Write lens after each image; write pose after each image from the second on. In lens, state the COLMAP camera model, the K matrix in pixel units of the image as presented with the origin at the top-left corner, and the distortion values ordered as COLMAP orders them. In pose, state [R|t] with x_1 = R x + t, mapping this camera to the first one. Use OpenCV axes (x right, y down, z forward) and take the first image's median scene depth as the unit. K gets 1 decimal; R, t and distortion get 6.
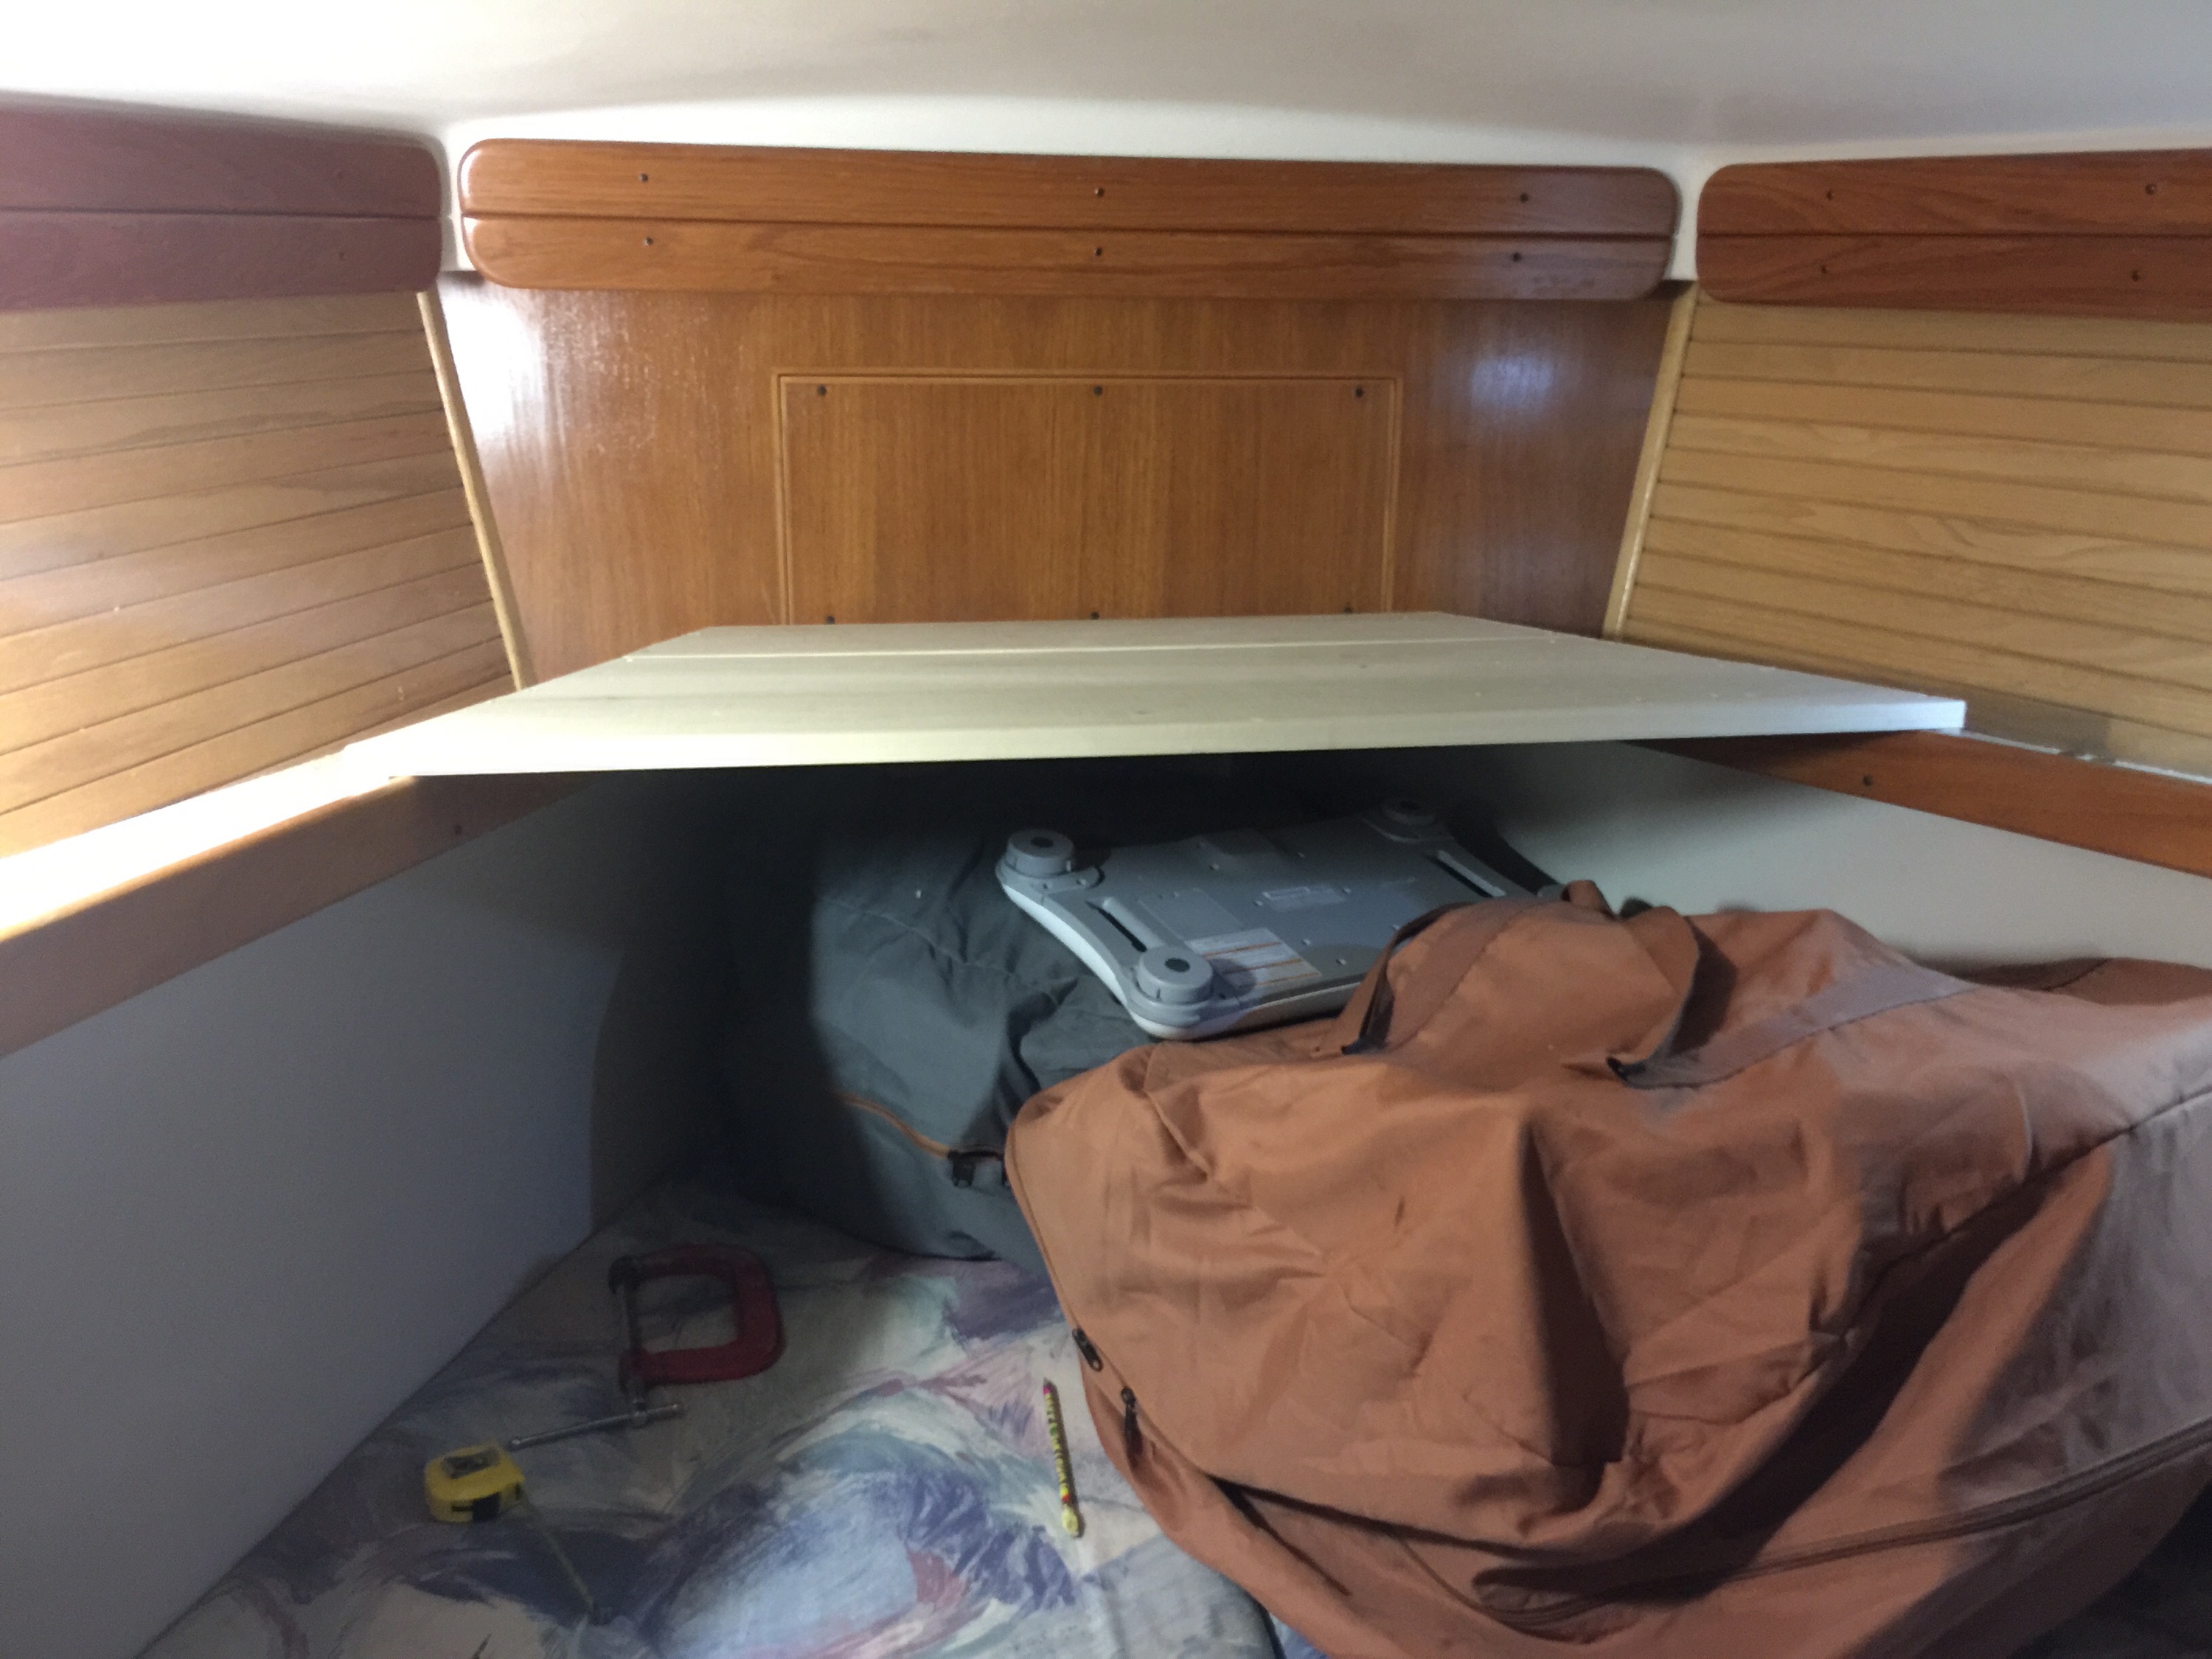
lens RADIAL K [[2030.7, 0, 1106.0], [0, 2030.7, 829.5], [0, 0, 1]] dist [0.051367, -0.016171]
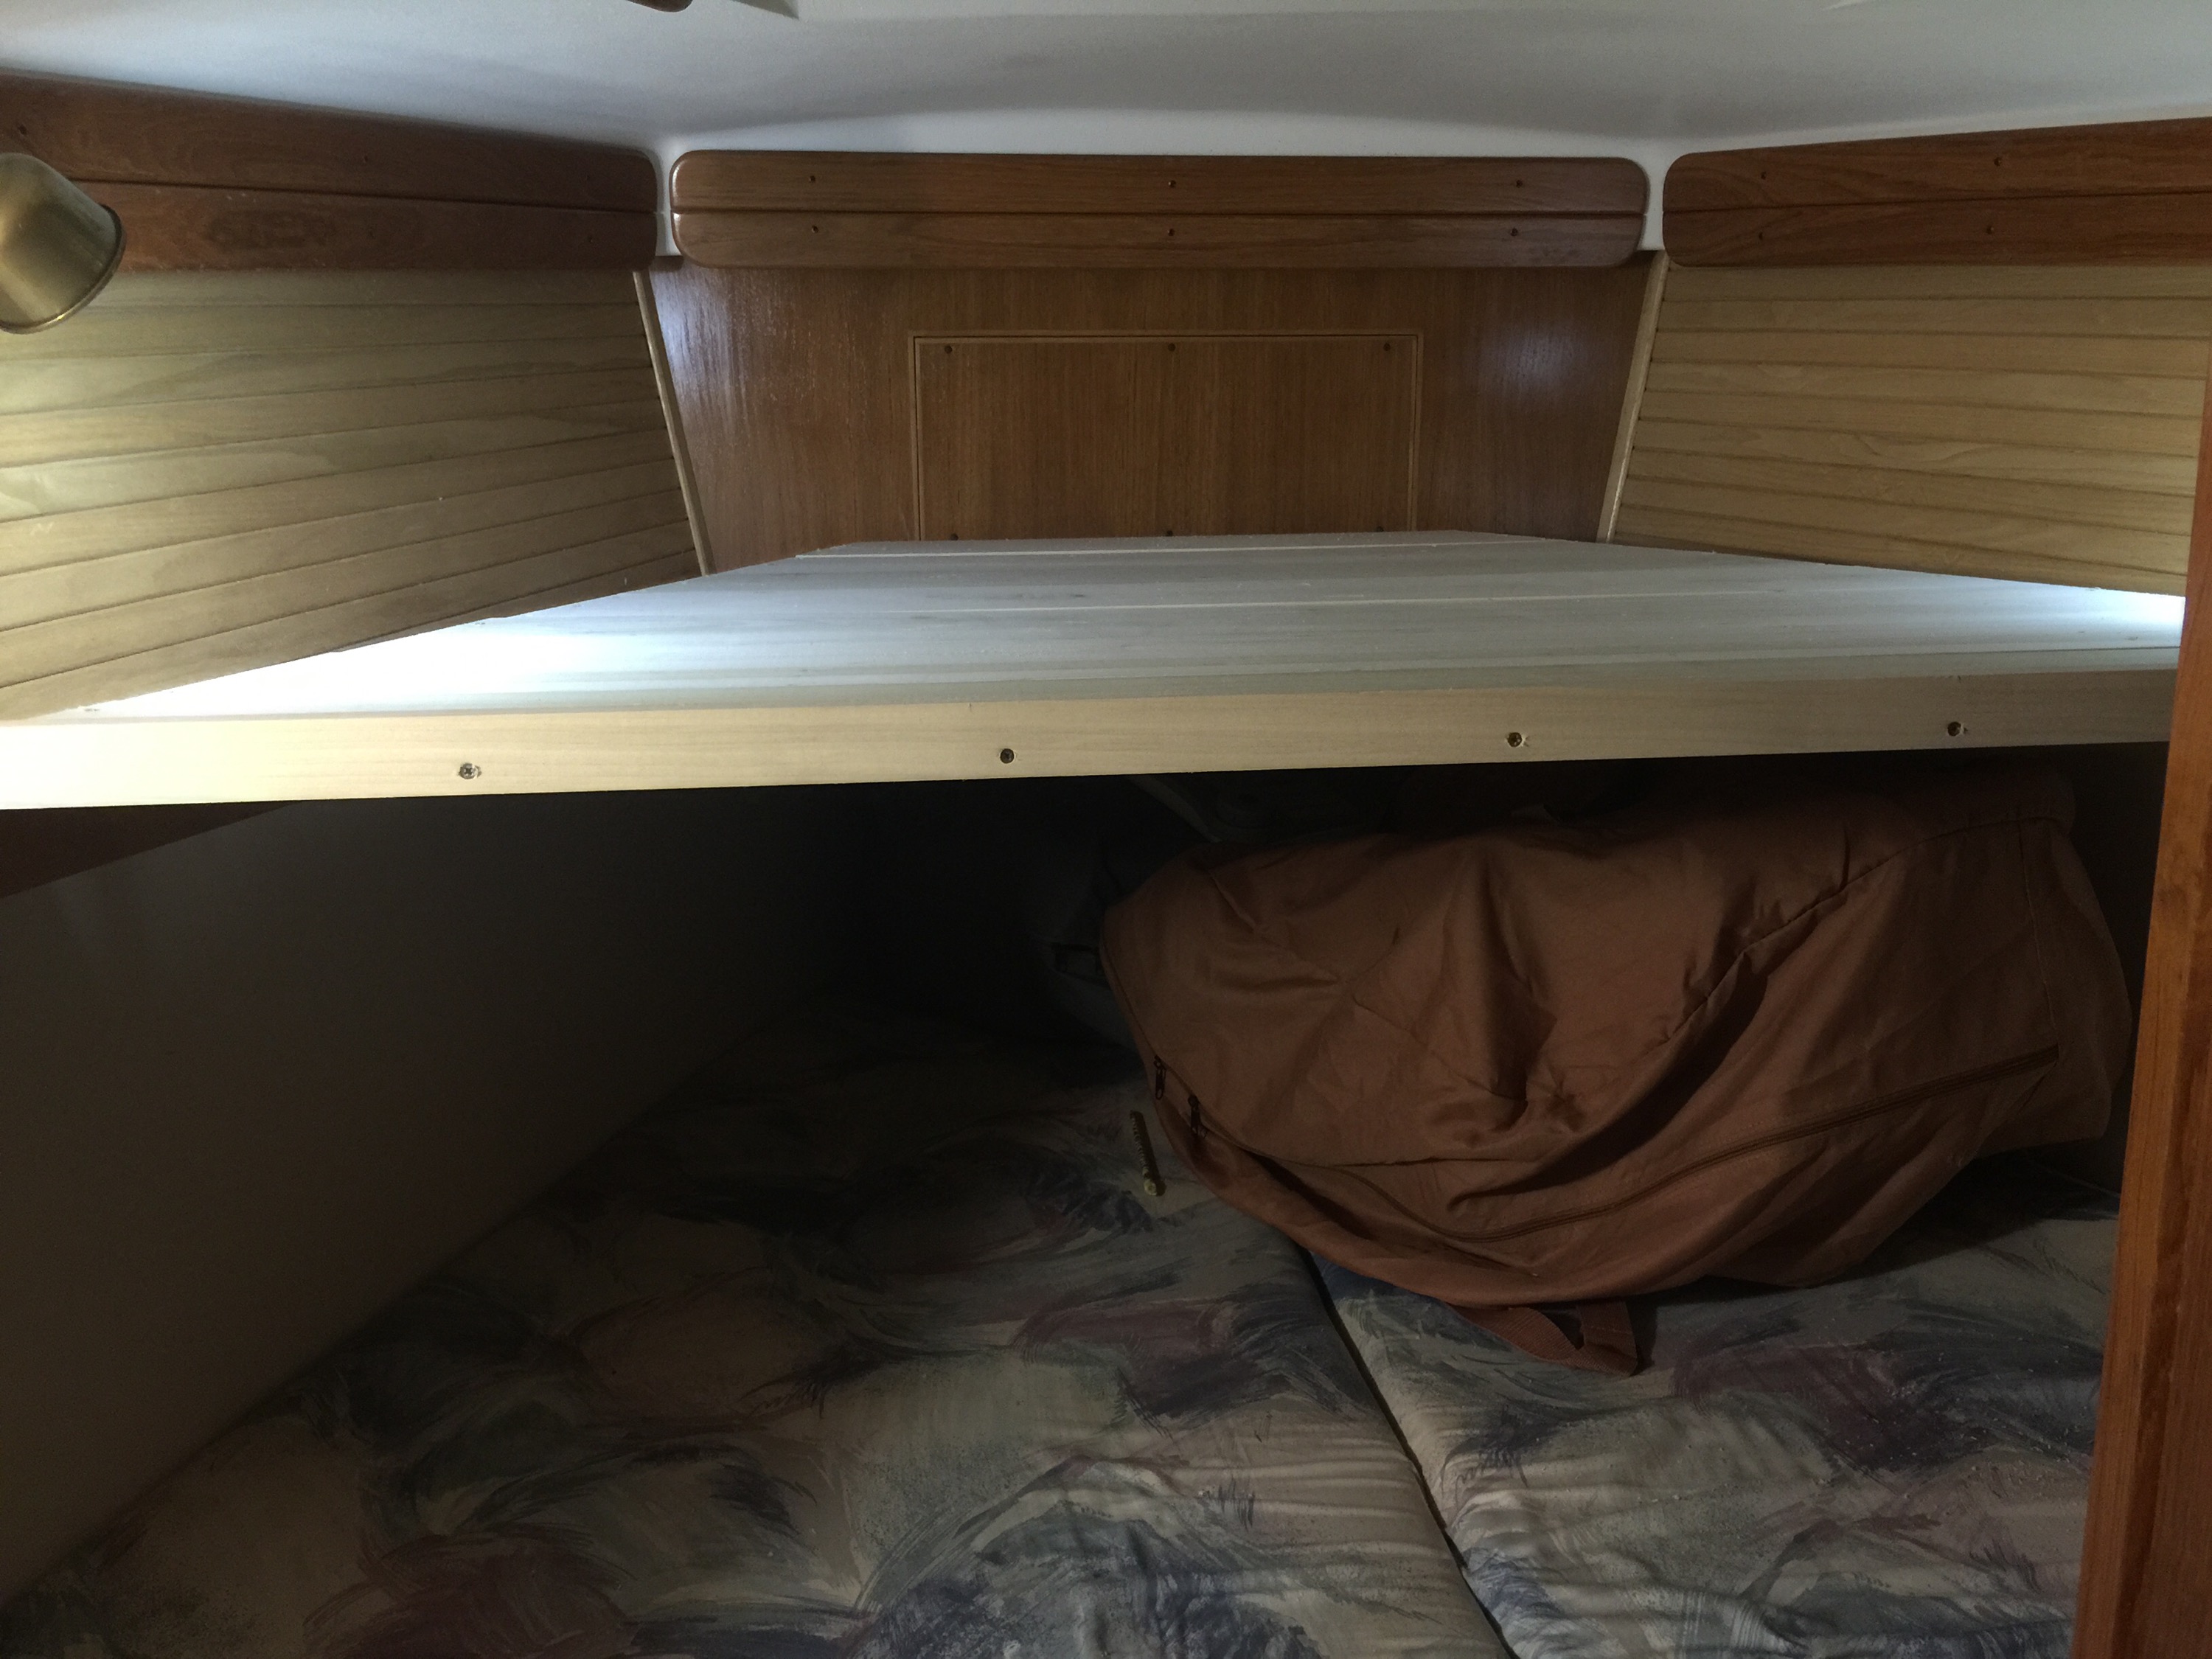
lens RADIAL K [[2030.7, 0, 1106.0], [0, 2030.7, 829.5], [0, 0, 1]] dist [0.051367, -0.016171]
pose [[0.999075, -0.004337, -0.042786, 0.008358], [0.003777, 0.999906, -0.013167, 0.095622], [0.042839, 0.012994, 0.998997, -0.235675]]
